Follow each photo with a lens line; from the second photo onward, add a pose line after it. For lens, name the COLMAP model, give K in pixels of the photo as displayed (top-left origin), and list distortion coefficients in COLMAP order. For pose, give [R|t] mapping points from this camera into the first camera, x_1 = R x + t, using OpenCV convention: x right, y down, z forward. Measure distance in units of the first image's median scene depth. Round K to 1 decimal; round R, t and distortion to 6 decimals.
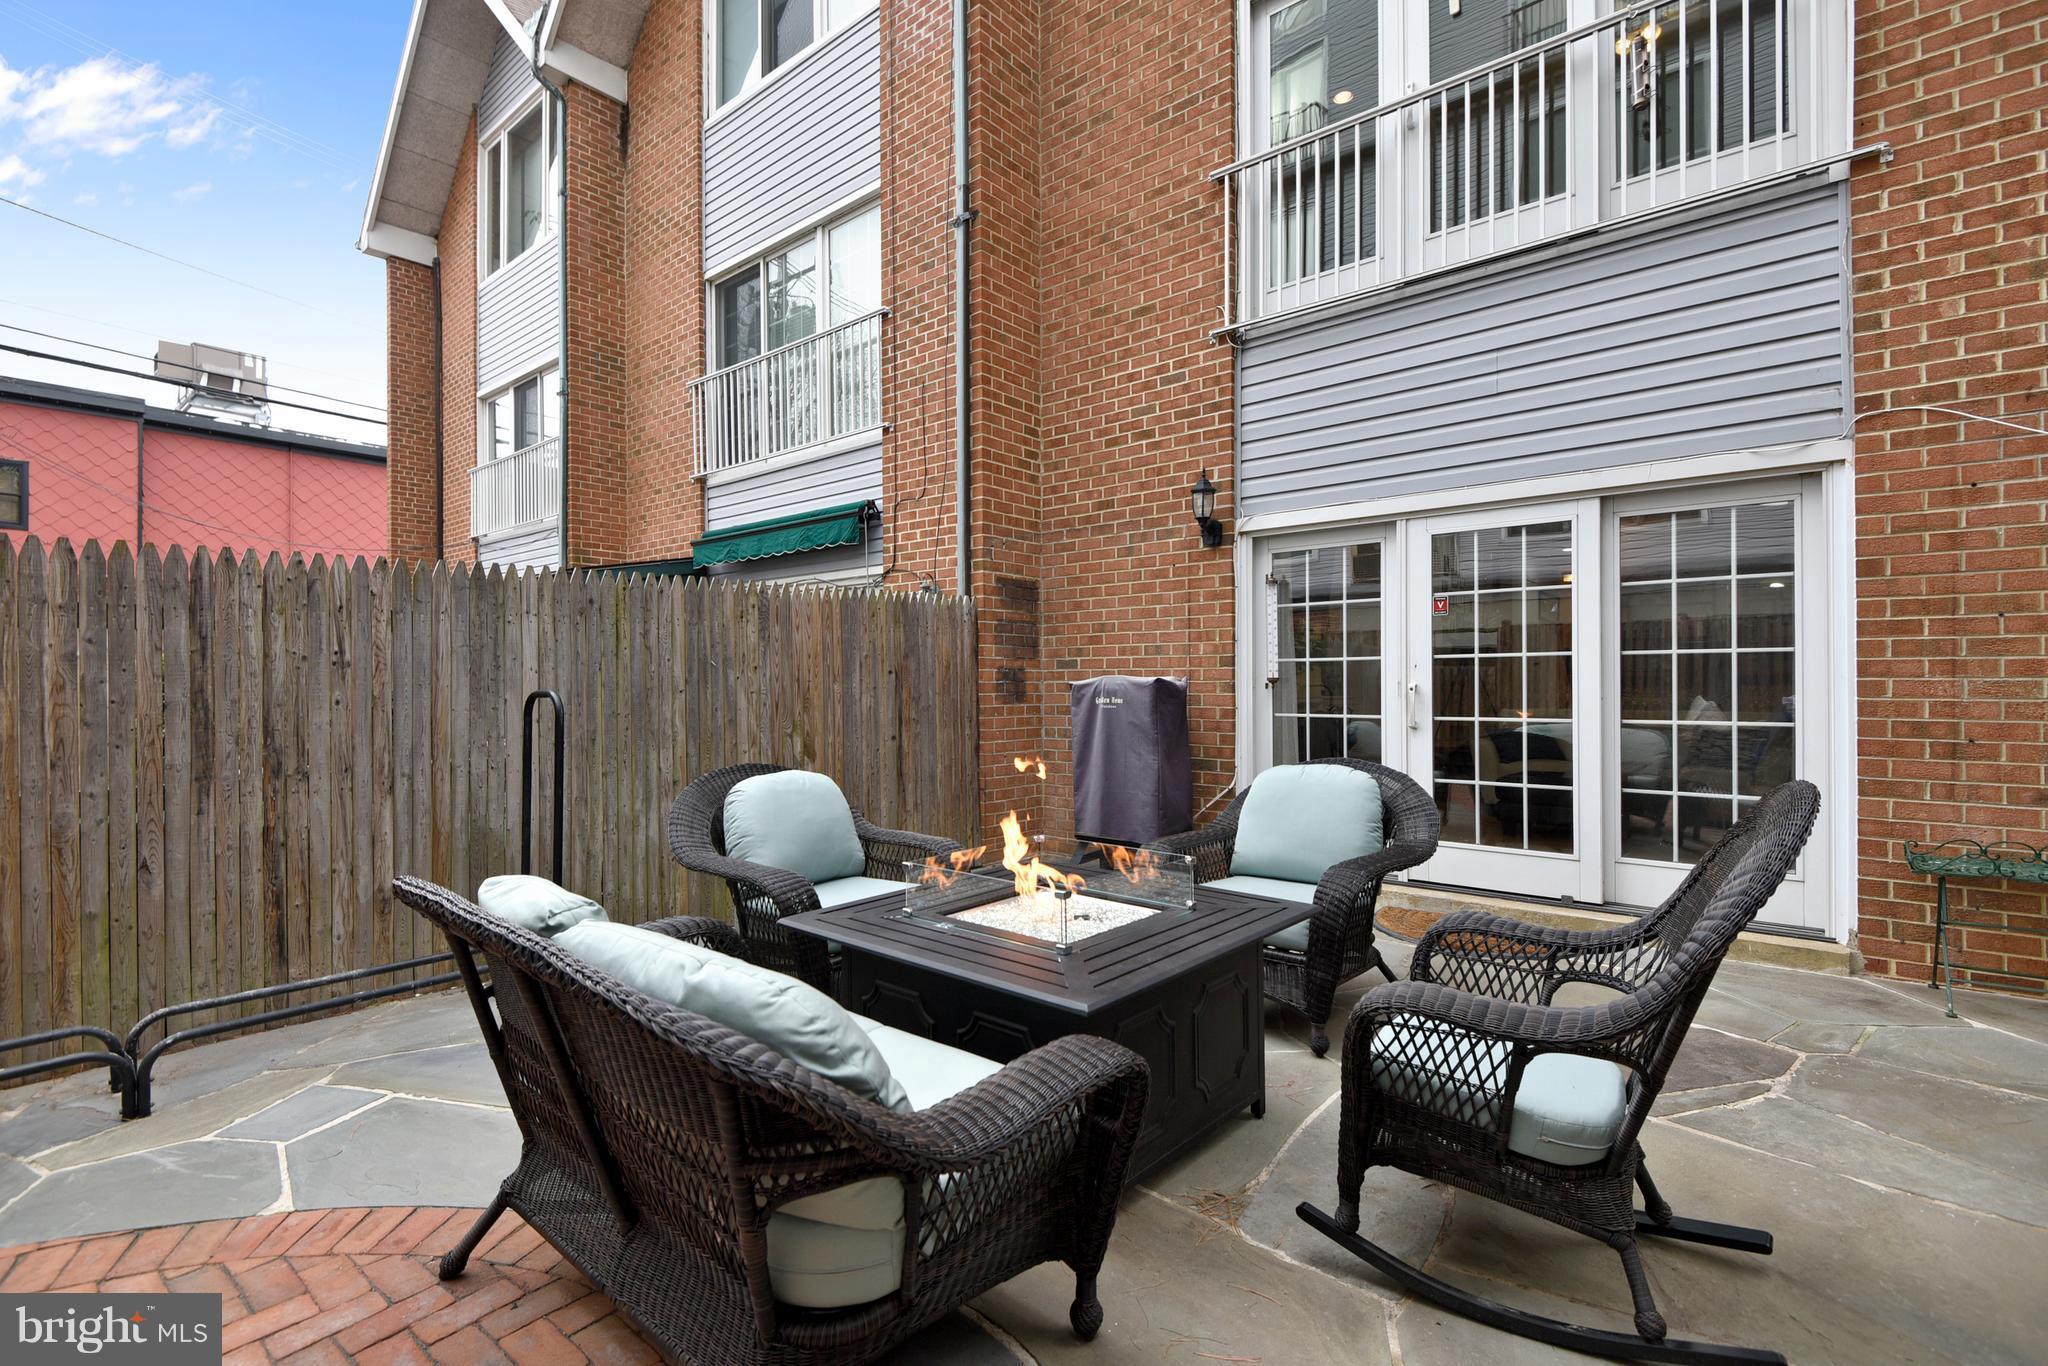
lens RADIAL K [[941.3, 0, 1038.9], [0, 941.3, 678.7], [0, 0, 1]] dist [0.001581, -0.000201]
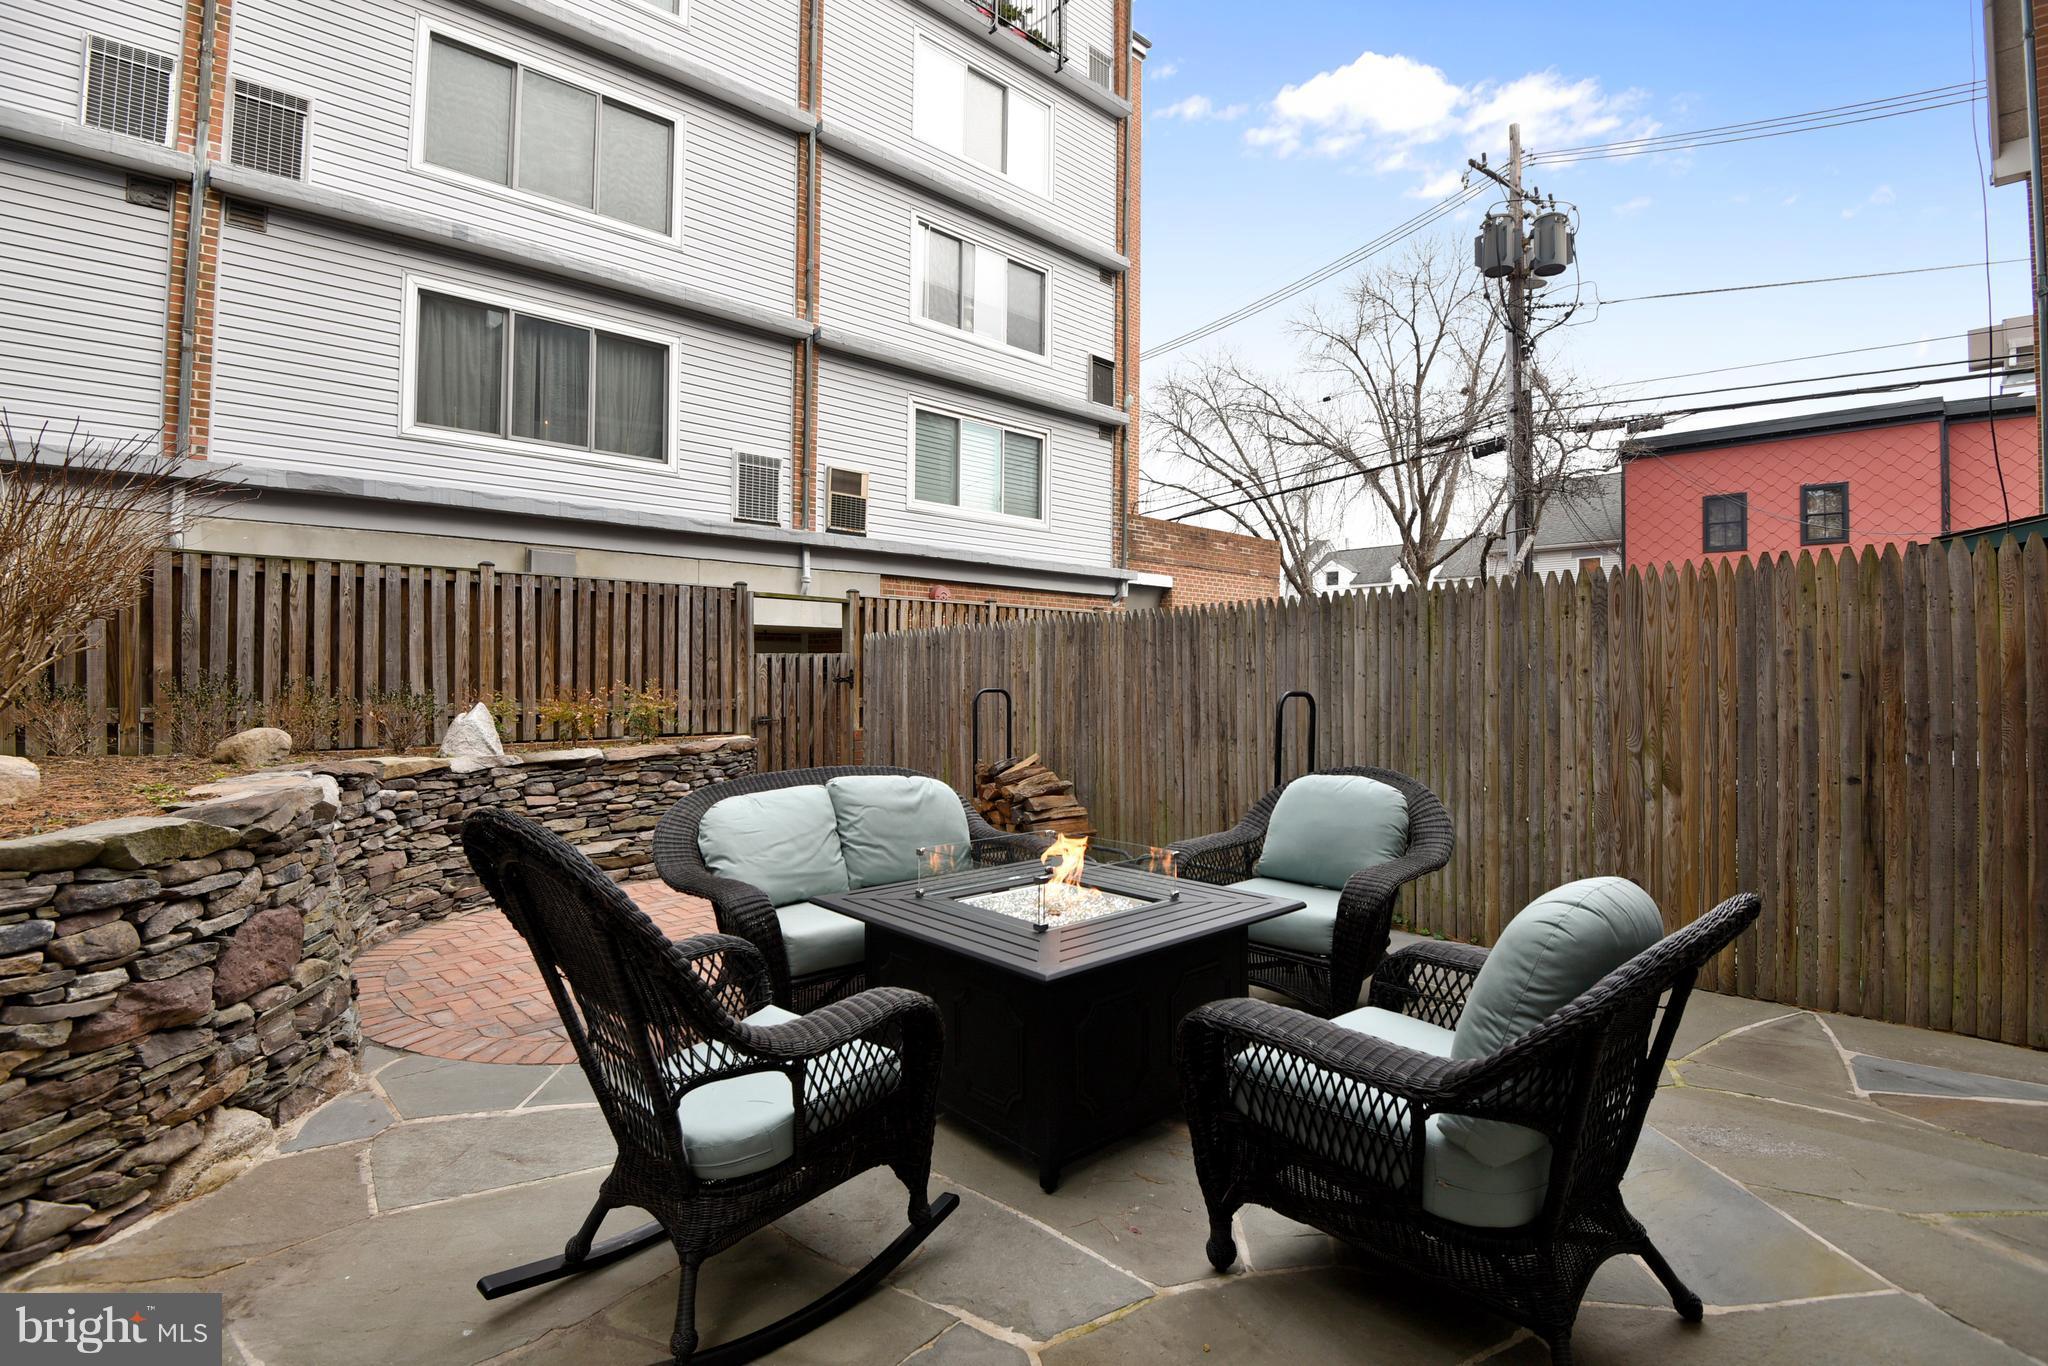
lens RADIAL K [[941.3, 0, 1038.9], [0, 941.3, 678.7], [0, 0, 1]] dist [0.001581, -0.000201]
pose [[-0.109685, 0.008329, -0.993931, 0.641670], [-0.001371, 0.999963, 0.008530, -0.012005], [0.993965, 0.002298, -0.109670, 0.646557]]
